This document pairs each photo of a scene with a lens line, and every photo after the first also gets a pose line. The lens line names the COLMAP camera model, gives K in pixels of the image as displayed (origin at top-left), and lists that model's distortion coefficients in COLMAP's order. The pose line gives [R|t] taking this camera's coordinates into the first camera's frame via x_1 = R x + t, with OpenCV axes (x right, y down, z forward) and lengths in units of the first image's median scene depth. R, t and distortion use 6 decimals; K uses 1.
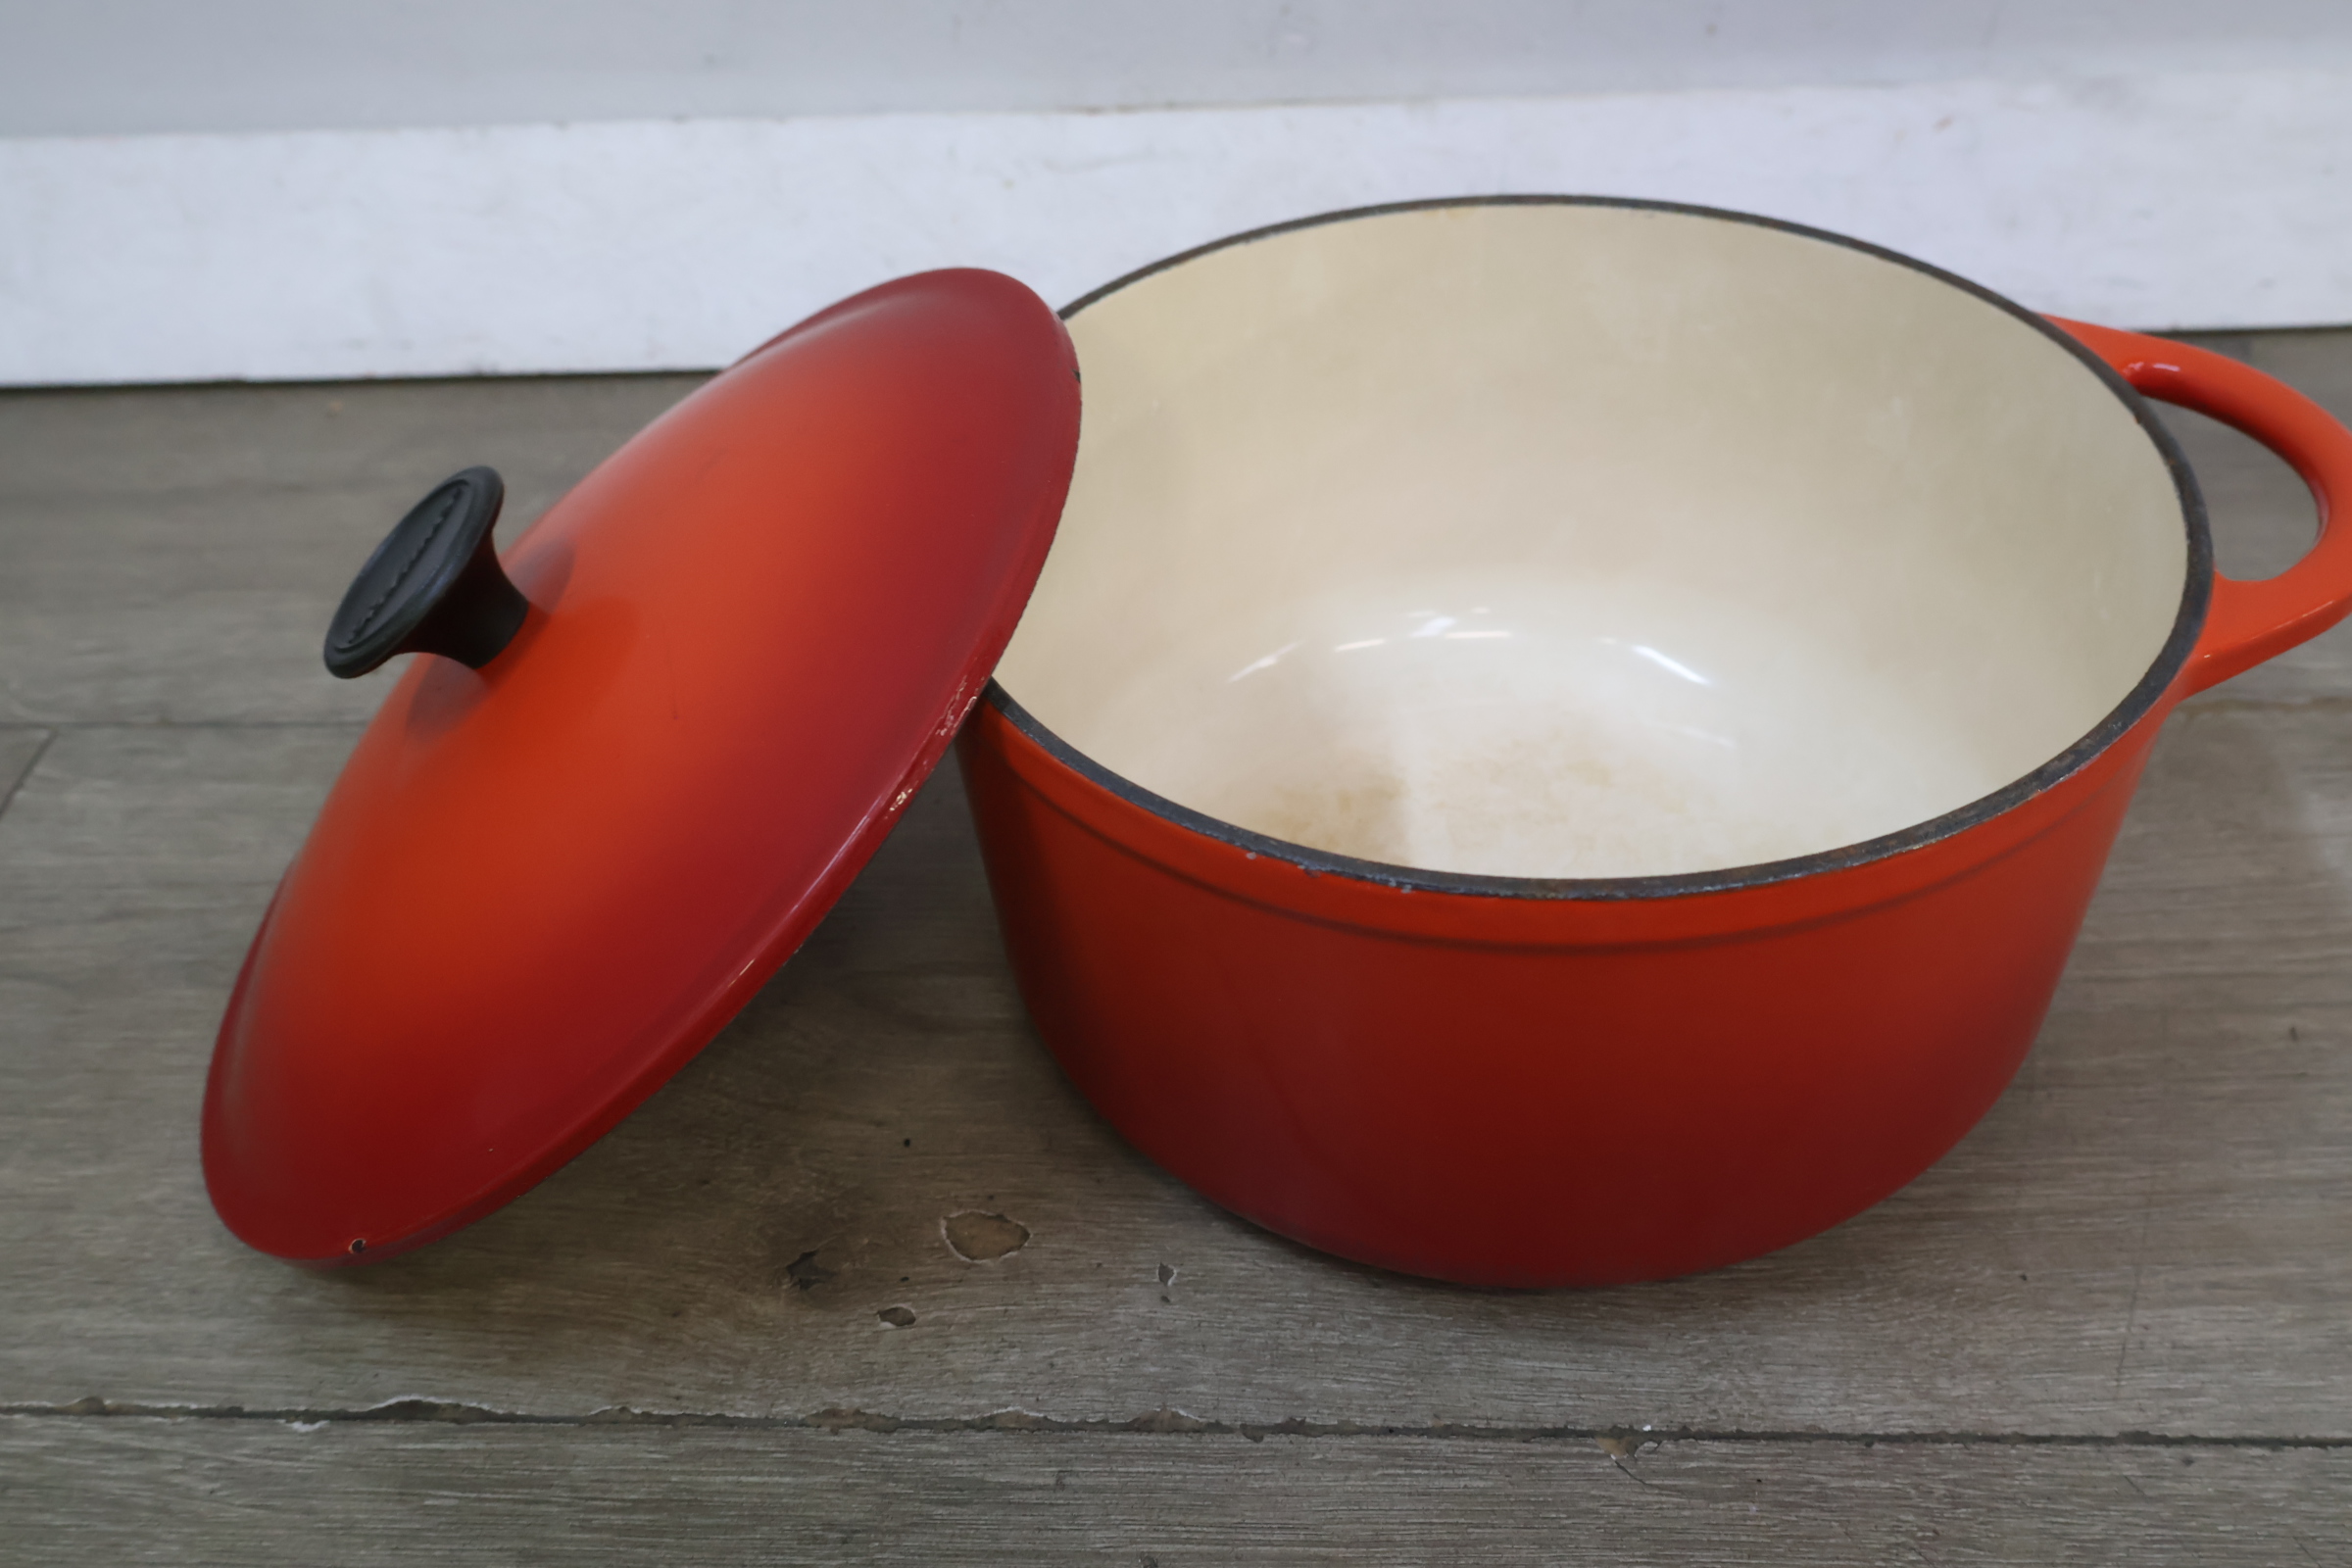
lens RADIAL K [[2342.3, 0, 1164.0], [0, 2342.3, 764.8], [0, 0, 1]] dist [0.008698, 0.000000]
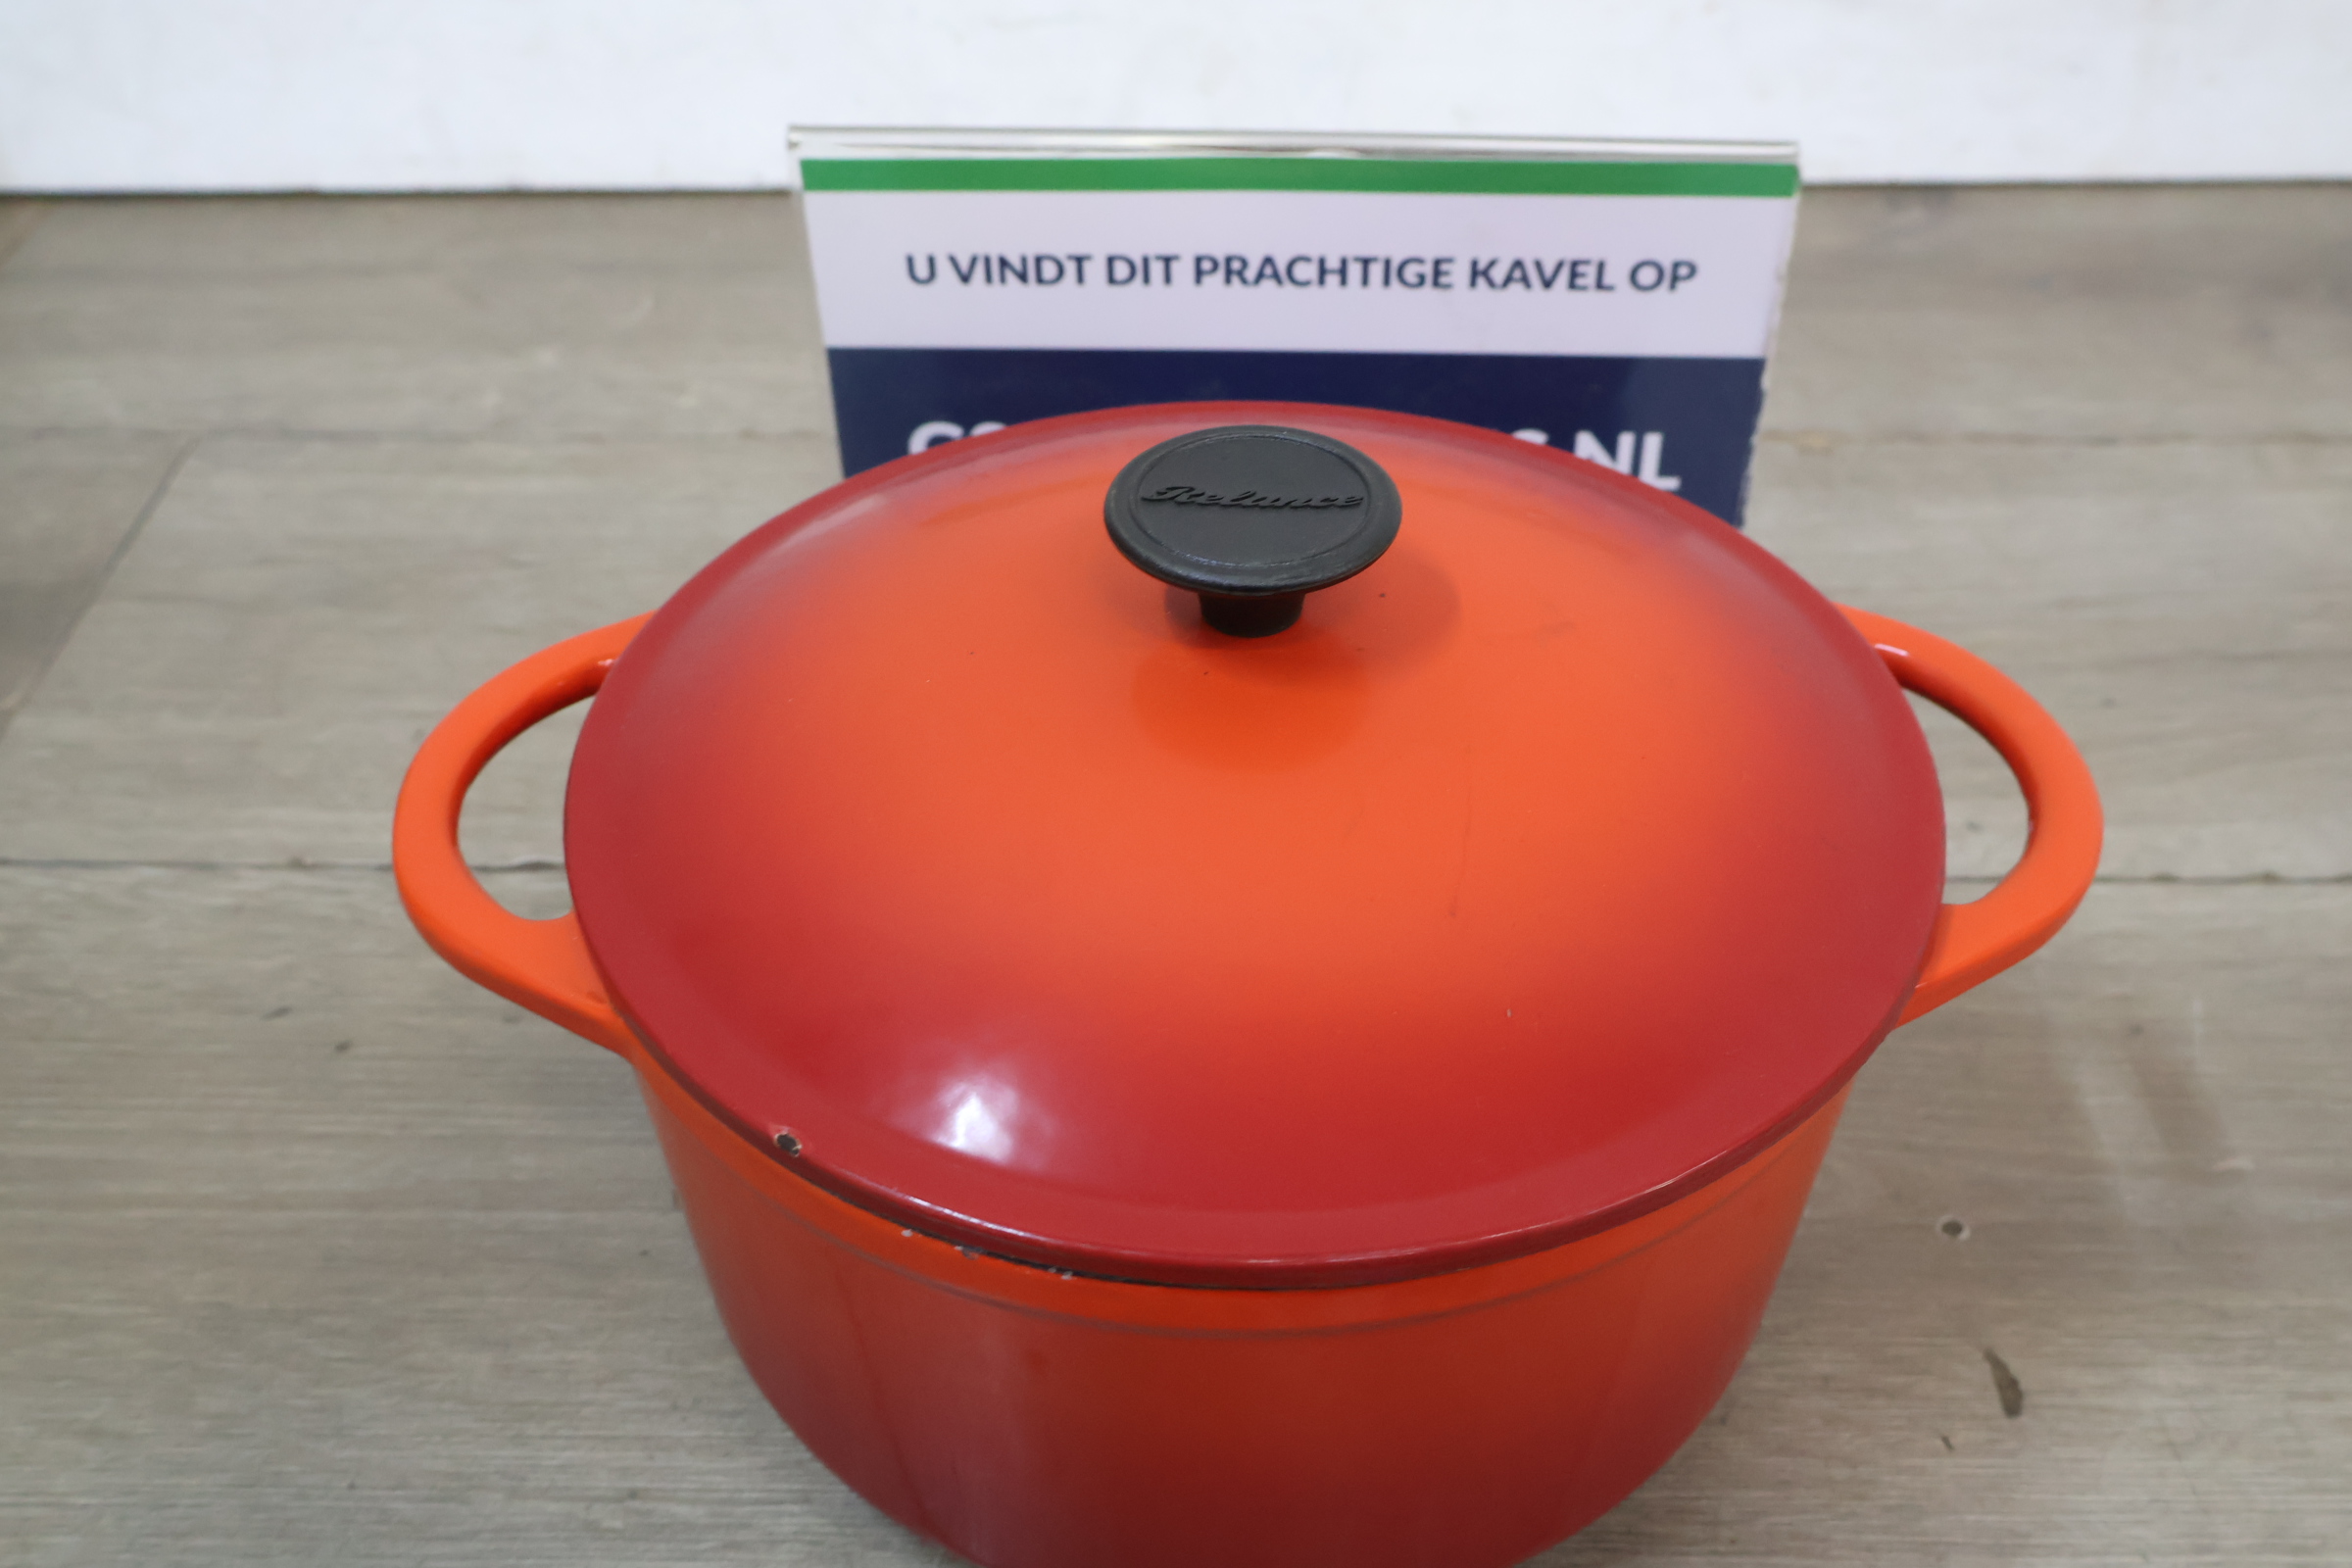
lens RADIAL K [[2342.3, 0, 1152.9], [0, 2342.3, 781.5], [0, 0, 1]] dist [0.008698, 0.000000]
pose [[0.998884, 0.013657, 0.045220, -0.022976], [-0.014003, 0.999875, 0.007351, 0.195721], [-0.045114, -0.007976, 0.998950, -0.350106]]
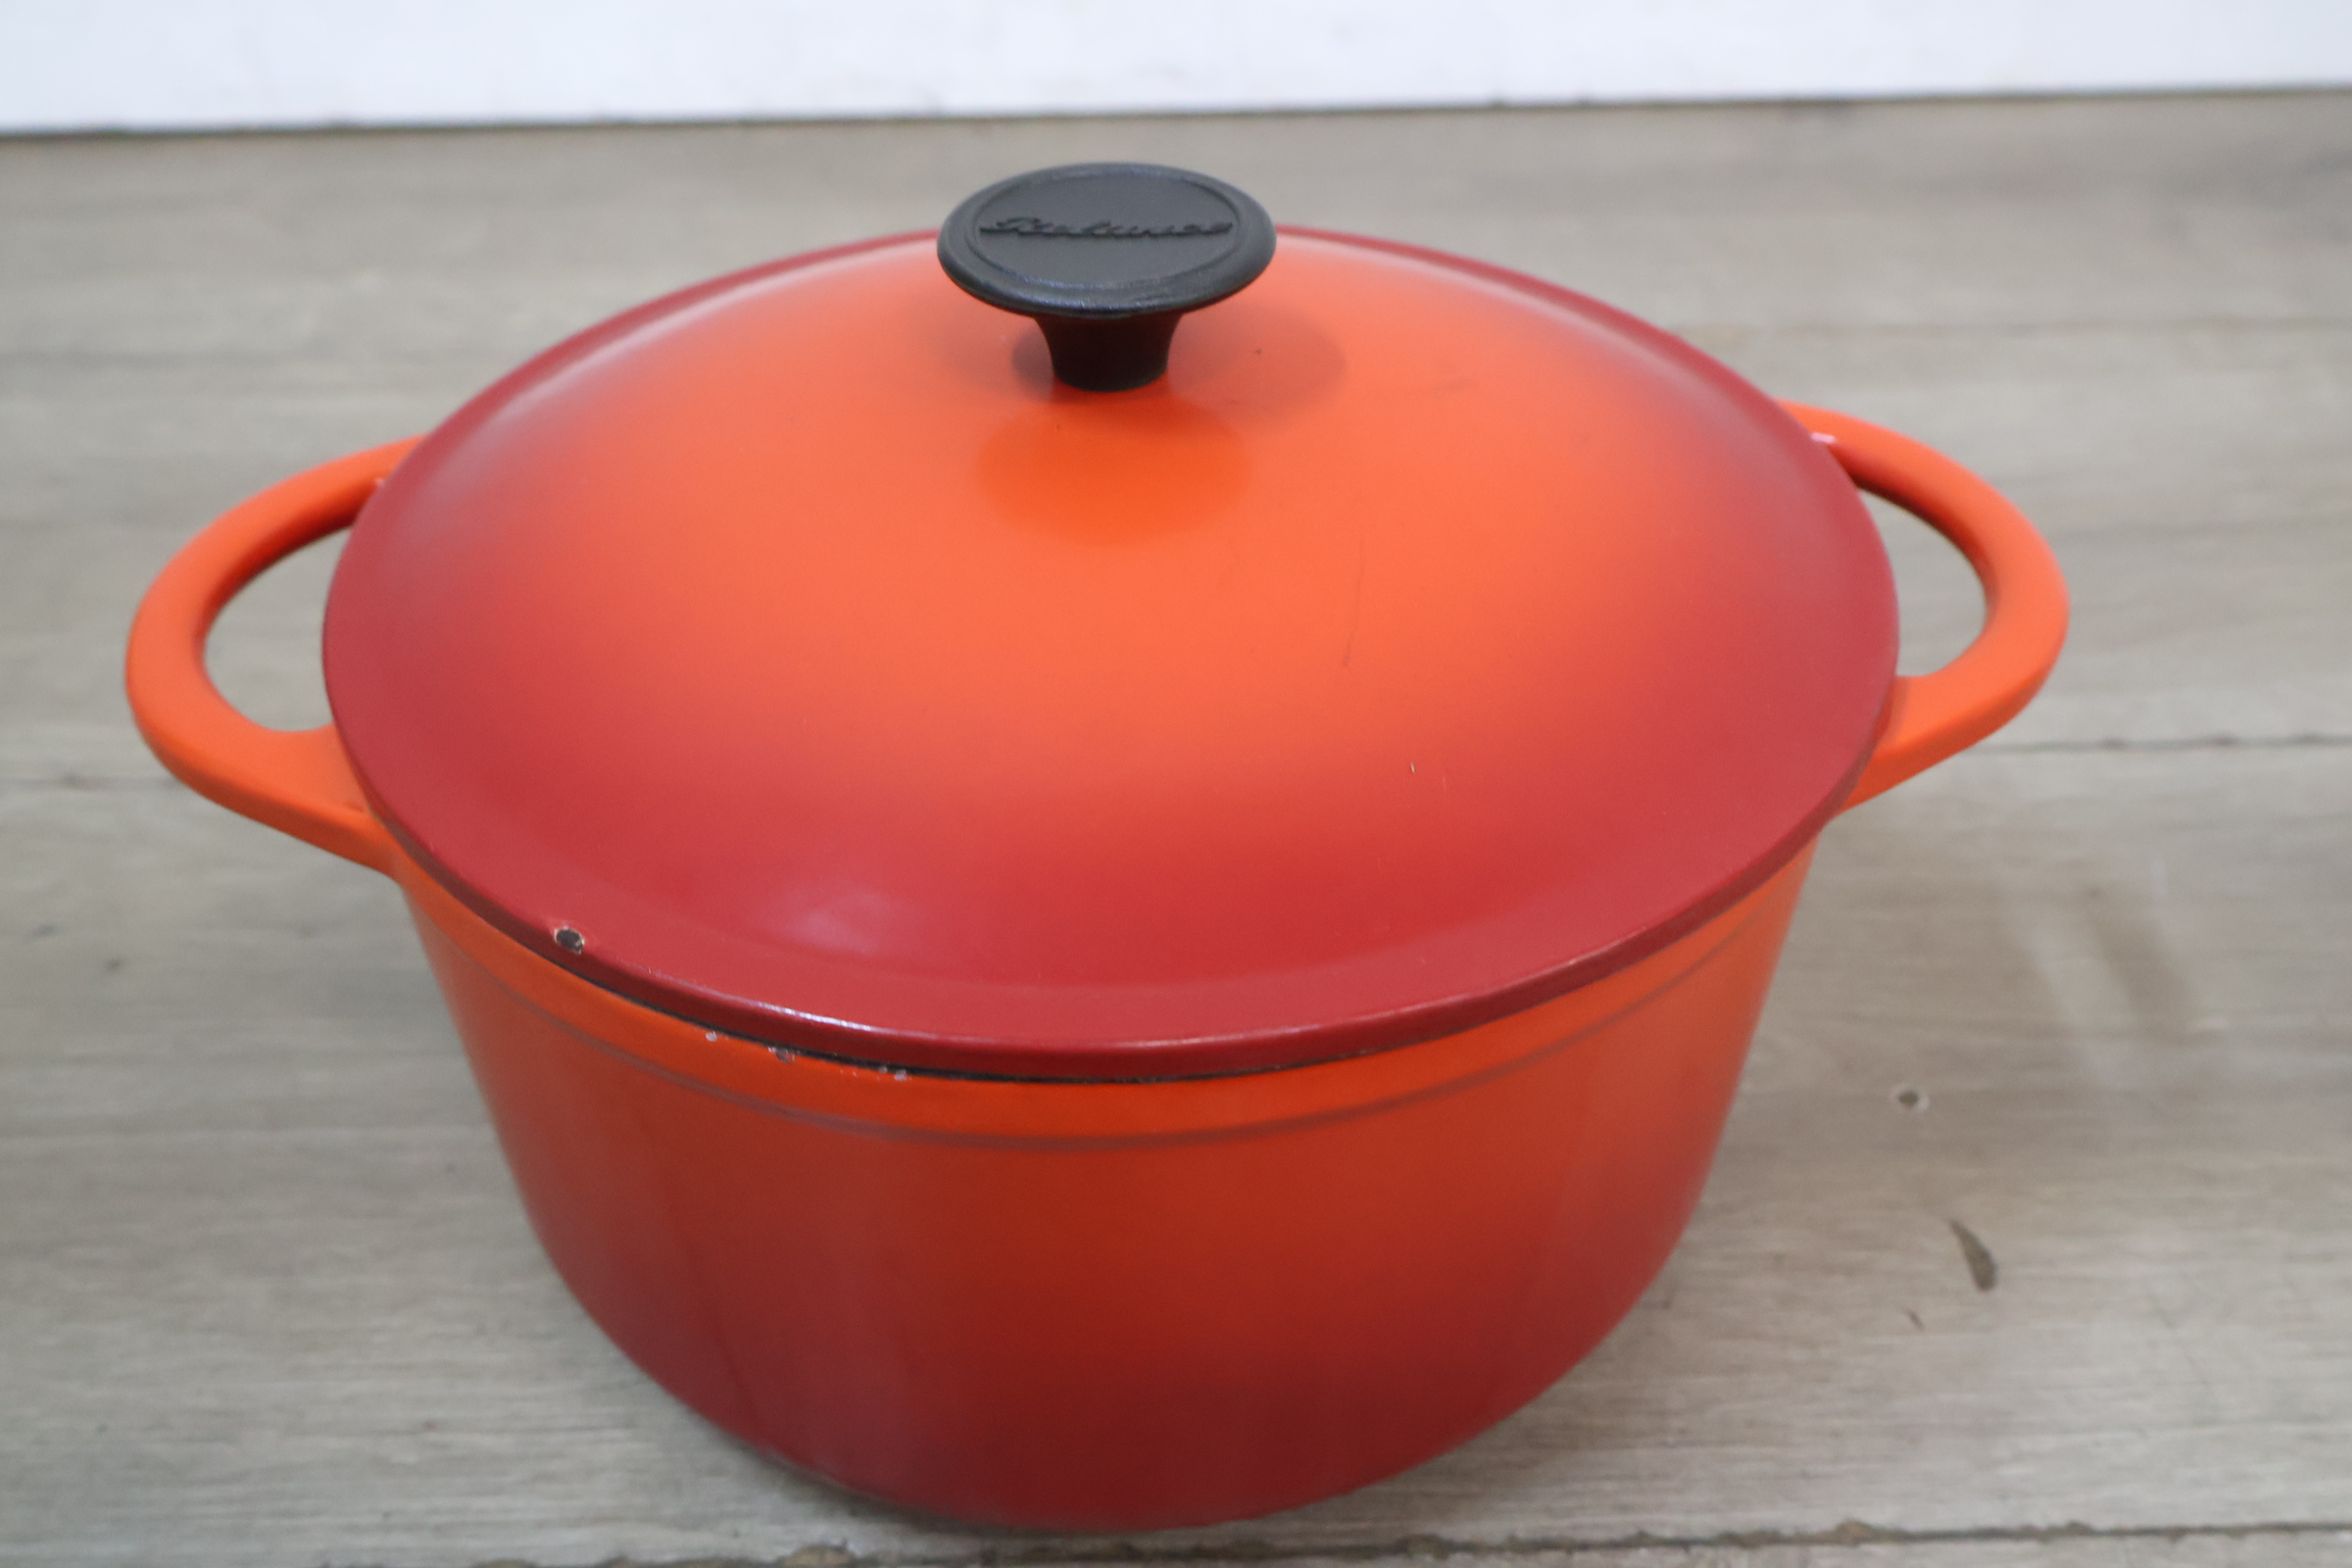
lens RADIAL K [[2342.3, 0, 1145.8], [0, 2342.3, 793.5], [0, 0, 1]] dist [0.008698, 0.000000]
pose [[0.996515, -0.008268, 0.083006, -0.001227], [0.010319, 0.999651, -0.024314, 0.295414], [-0.082776, 0.025086, 0.996252, -0.243234]]
